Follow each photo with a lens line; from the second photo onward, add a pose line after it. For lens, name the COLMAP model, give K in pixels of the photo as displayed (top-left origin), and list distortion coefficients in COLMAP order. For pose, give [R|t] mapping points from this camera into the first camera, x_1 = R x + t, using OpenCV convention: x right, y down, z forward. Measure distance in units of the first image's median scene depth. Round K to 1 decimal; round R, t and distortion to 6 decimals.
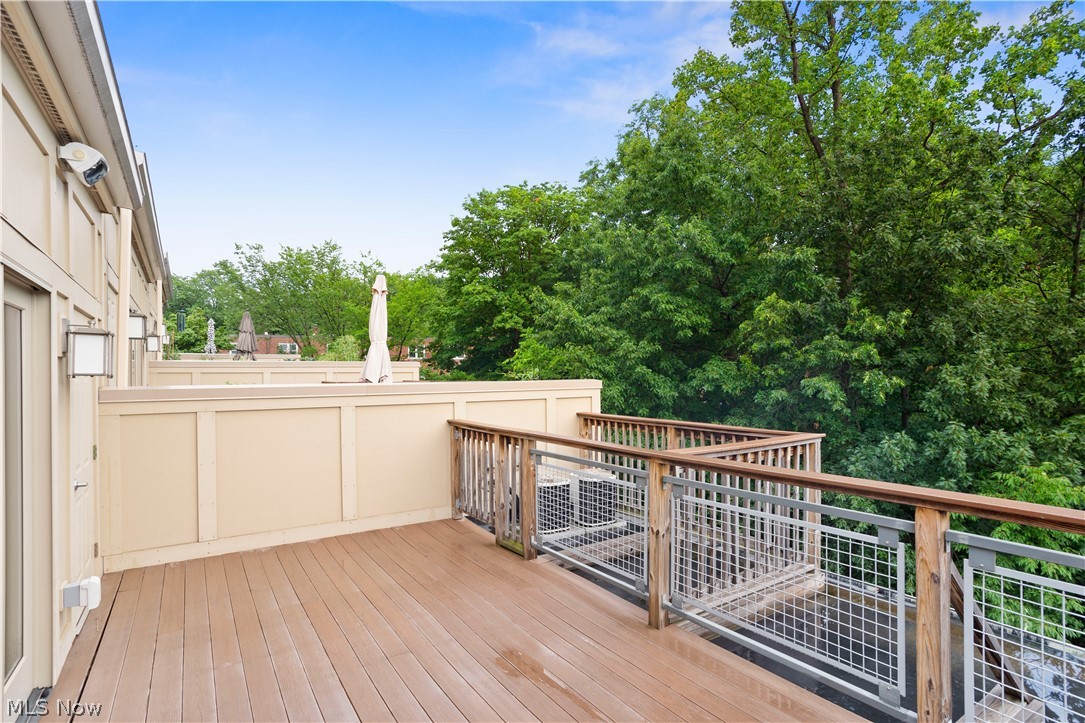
lens RADIAL K [[544.1, 0, 545.8], [0, 544.1, 369.0], [0, 0, 1]] dist [-0.023900, 0.001648]
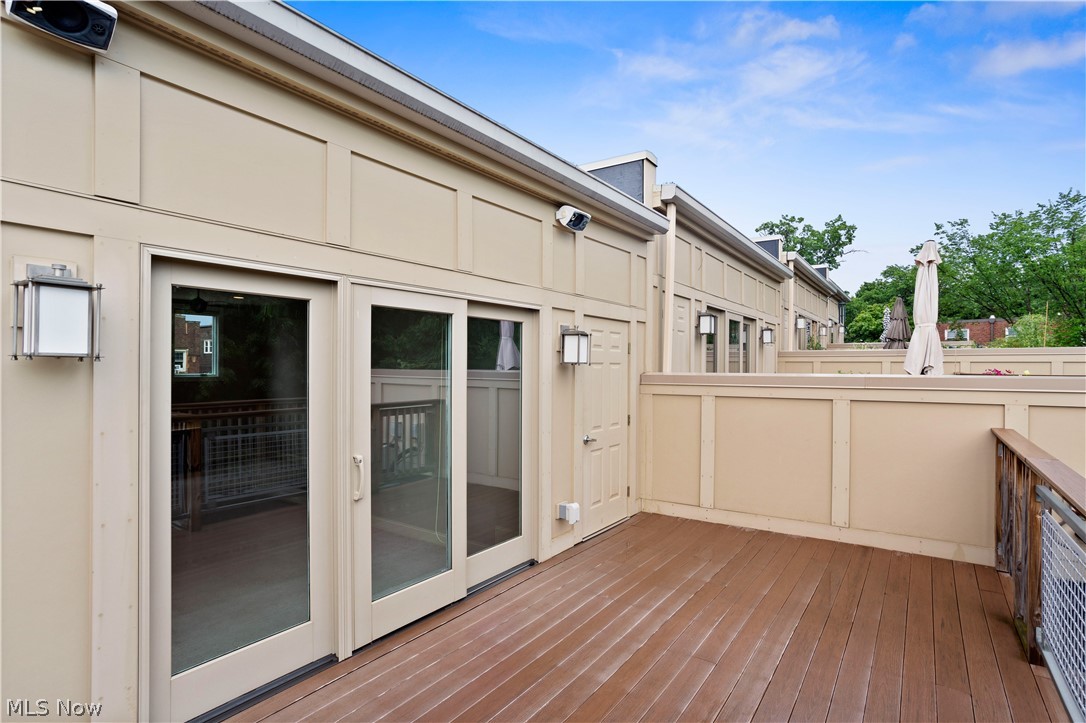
lens RADIAL K [[544.6, 0, 547.0], [0, 544.6, 360.6], [0, 0, 1]] dist [-0.023900, 0.001648]
pose [[0.377088, -0.000332, -0.926177, 0.267052], [0.004432, 0.999989, 0.001446, 0.001155], [0.926167, -0.004650, 0.377085, 0.206079]]
